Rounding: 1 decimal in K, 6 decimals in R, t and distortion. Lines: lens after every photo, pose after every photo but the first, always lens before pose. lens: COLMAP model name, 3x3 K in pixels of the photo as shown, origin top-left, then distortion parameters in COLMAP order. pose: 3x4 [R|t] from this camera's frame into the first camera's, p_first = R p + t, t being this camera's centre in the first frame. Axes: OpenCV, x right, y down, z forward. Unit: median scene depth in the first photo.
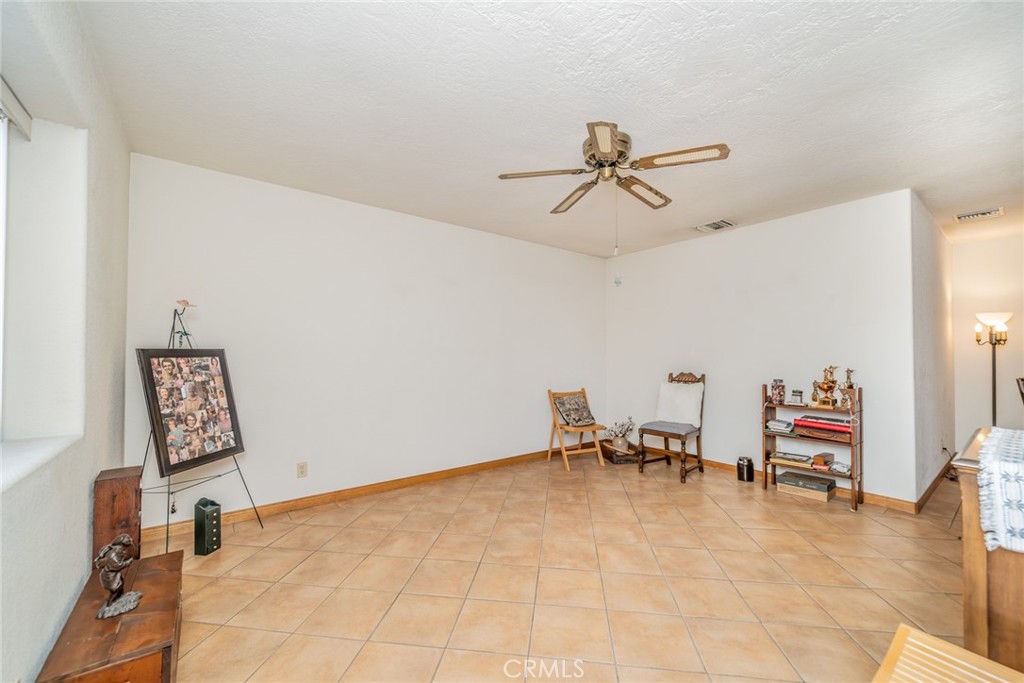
lens RADIAL K [[403.4, 0, 512.7], [0, 403.4, 346.9], [0, 0, 1]] dist [-0.000868, 0.000285]
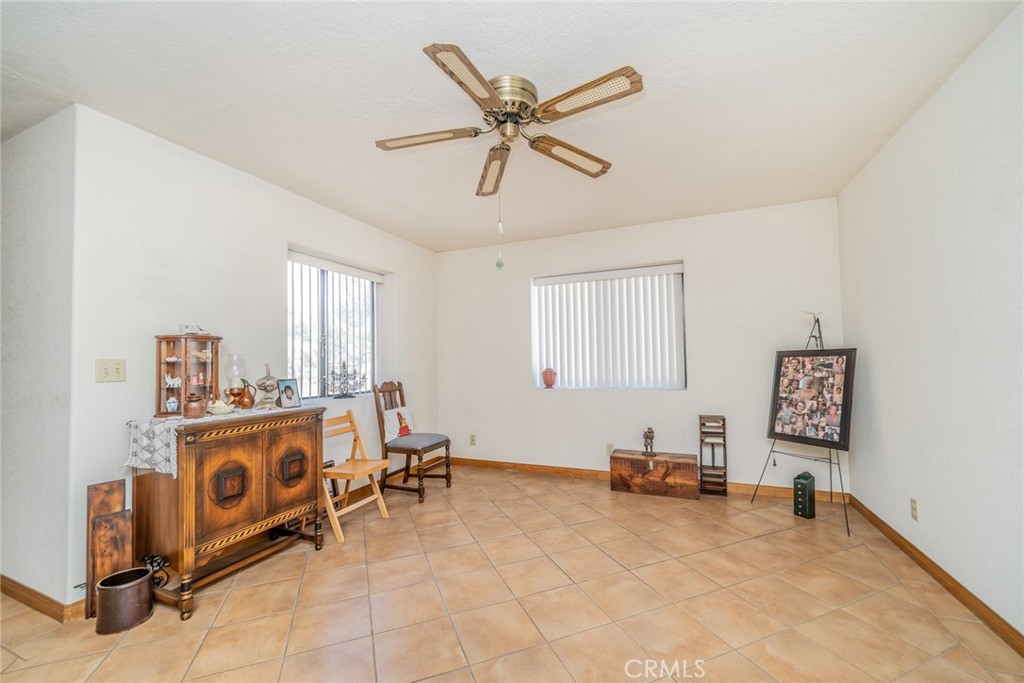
lens RADIAL K [[403.4, 0, 512.7], [0, 403.4, 346.9], [0, 0, 1]] dist [-0.000868, 0.000285]
pose [[-0.872879, -0.001887, -0.487932, 0.596921], [0.025247, 0.998478, -0.049027, 0.033581], [0.487282, -0.055113, -0.871504, 1.627549]]
